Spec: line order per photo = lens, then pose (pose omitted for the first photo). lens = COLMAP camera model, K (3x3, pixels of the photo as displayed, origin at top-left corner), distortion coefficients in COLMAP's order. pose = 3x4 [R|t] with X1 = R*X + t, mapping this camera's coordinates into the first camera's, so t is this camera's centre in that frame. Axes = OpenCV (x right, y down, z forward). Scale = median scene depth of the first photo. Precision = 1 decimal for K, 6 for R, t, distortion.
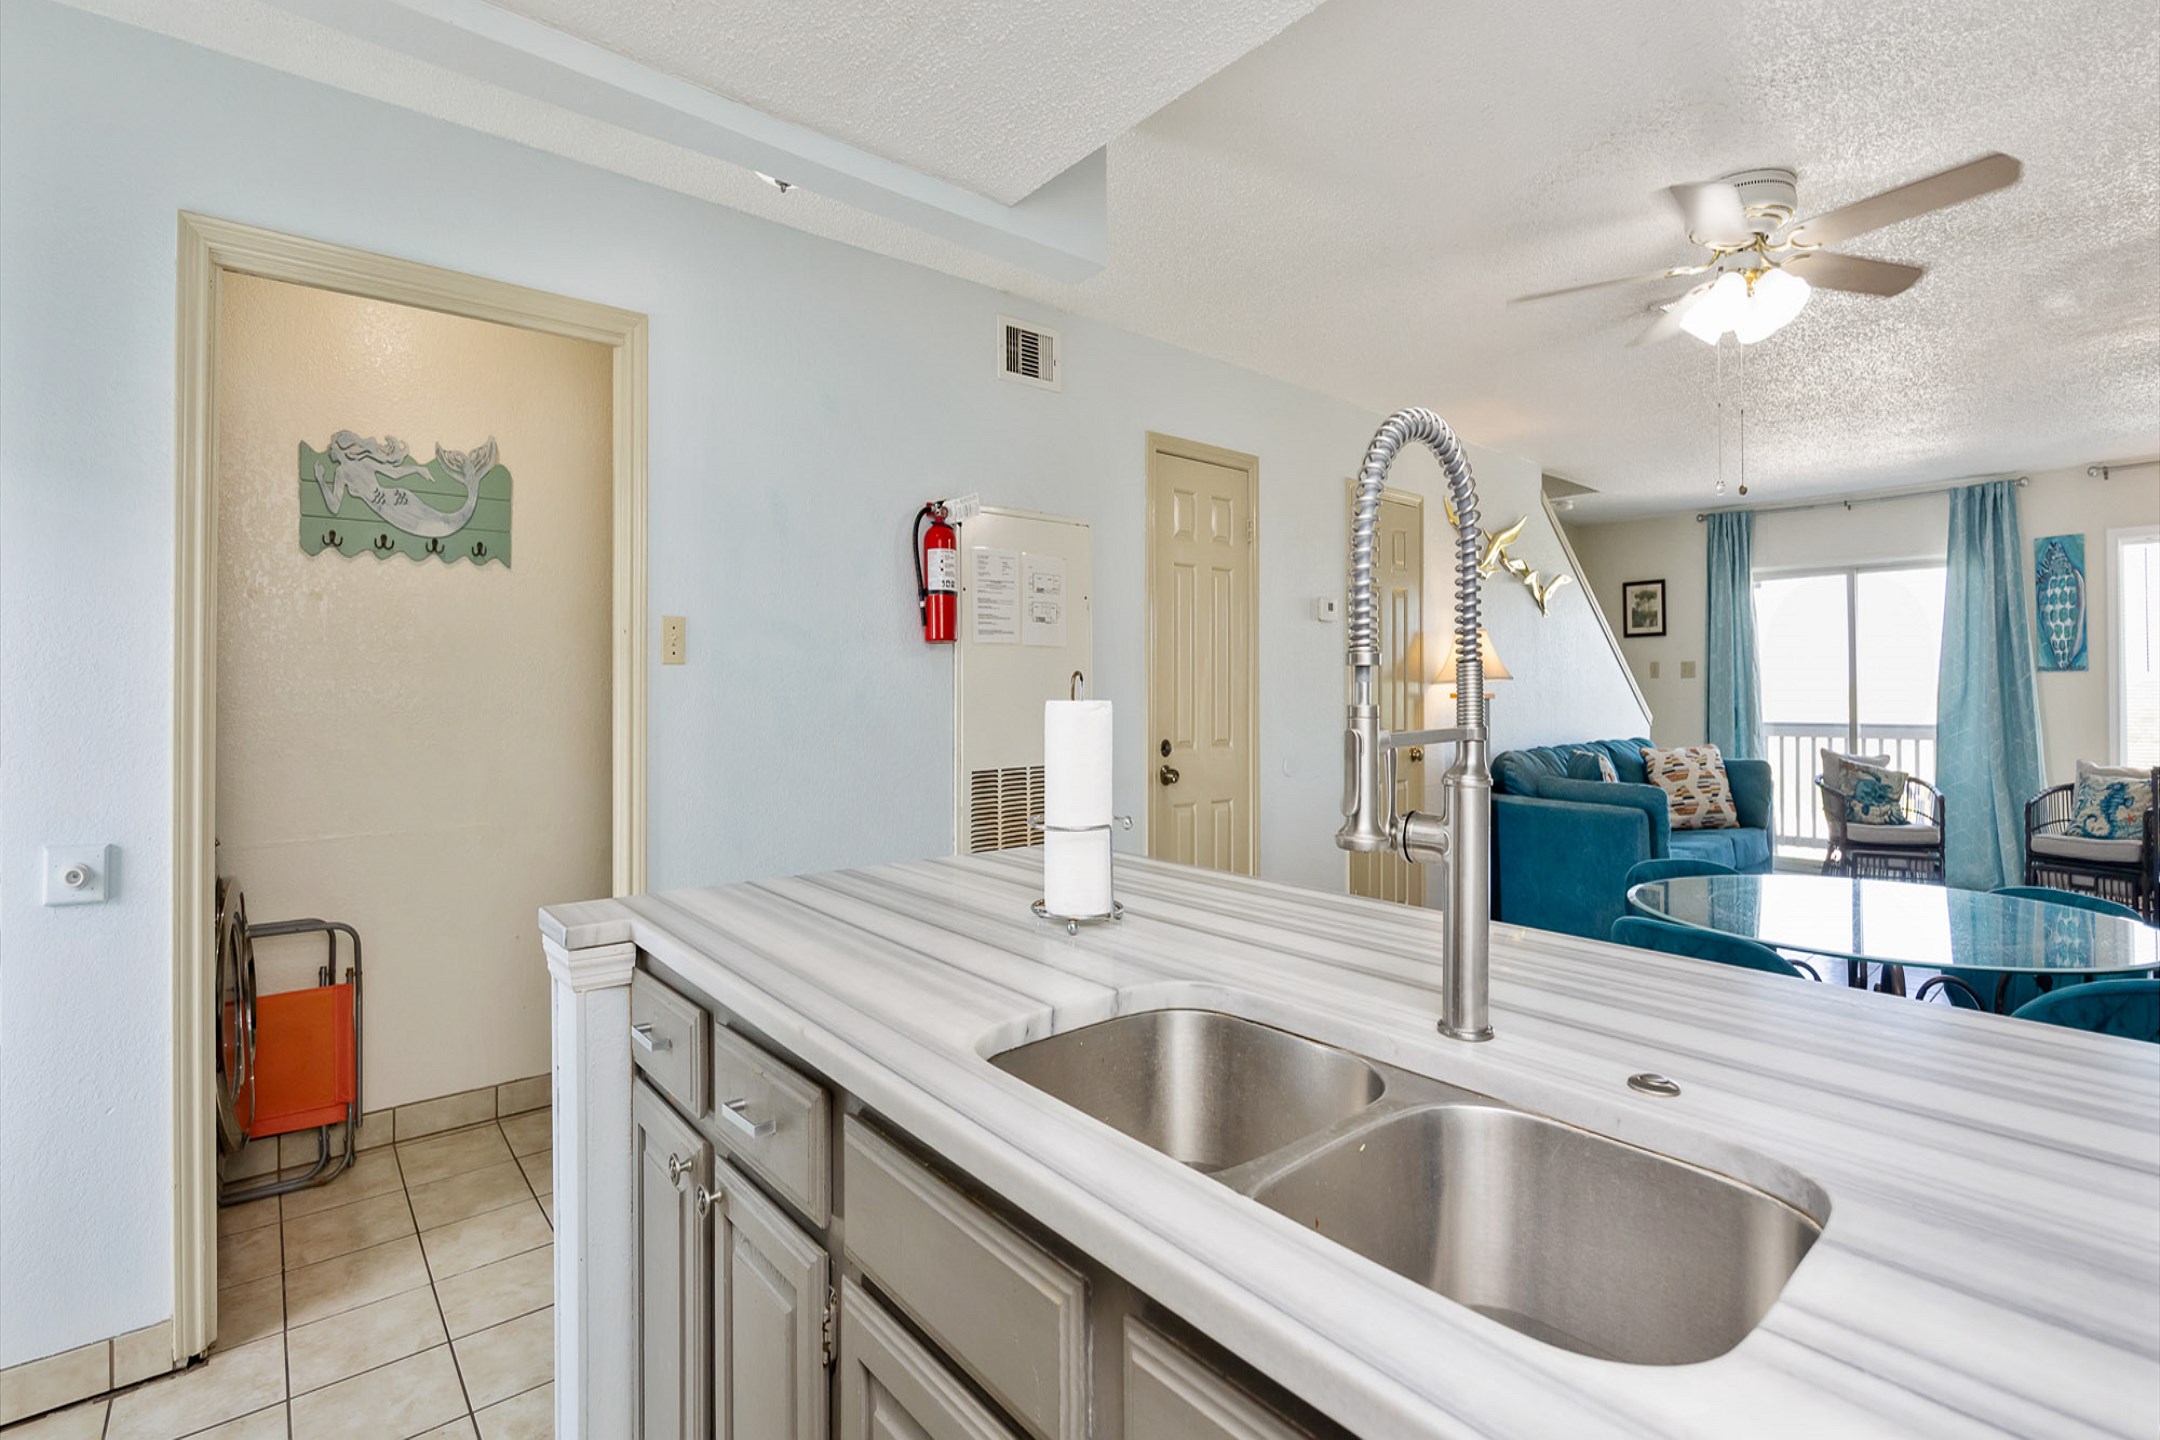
lens RADIAL K [[983.3, 0, 1080.0], [0, 983.3, 720.0], [0, 0, 1]] dist [0.001031, -0.000257]
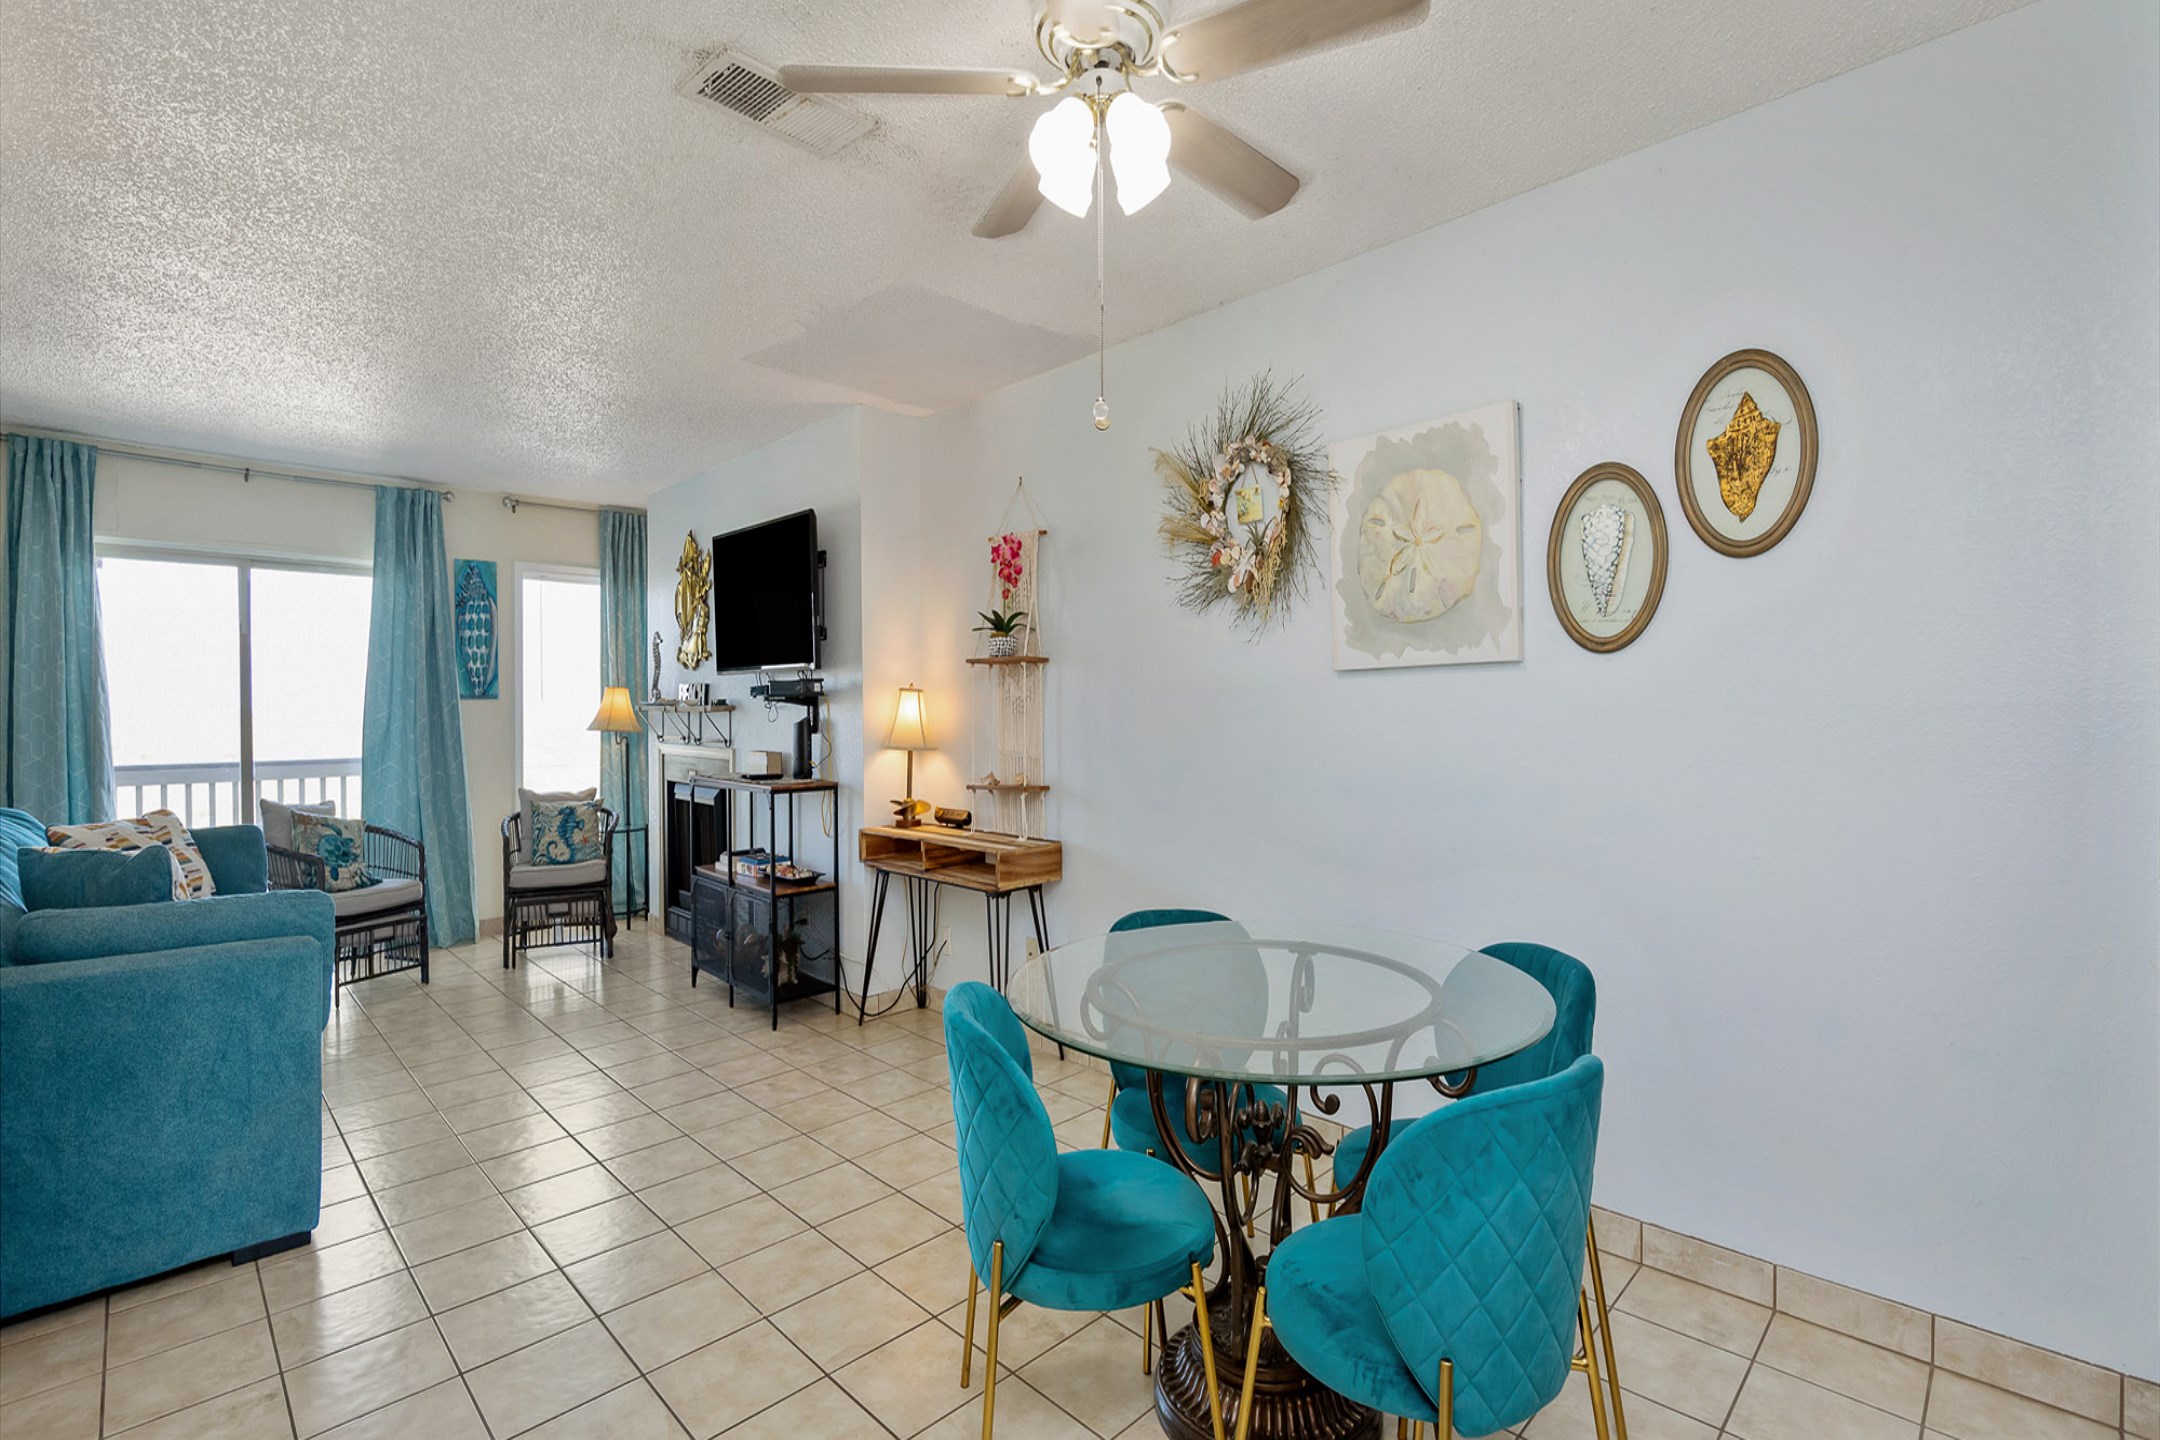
lens RADIAL K [[983.3, 0, 1080.0], [0, 983.3, 720.0], [0, 0, 1]] dist [0.001031, -0.000257]
pose [[-0.074923, -0.009731, 0.997142, -0.022708], [0.029774, 0.999485, 0.011991, -0.022701], [-0.996745, 0.030587, -0.074595, 0.476196]]
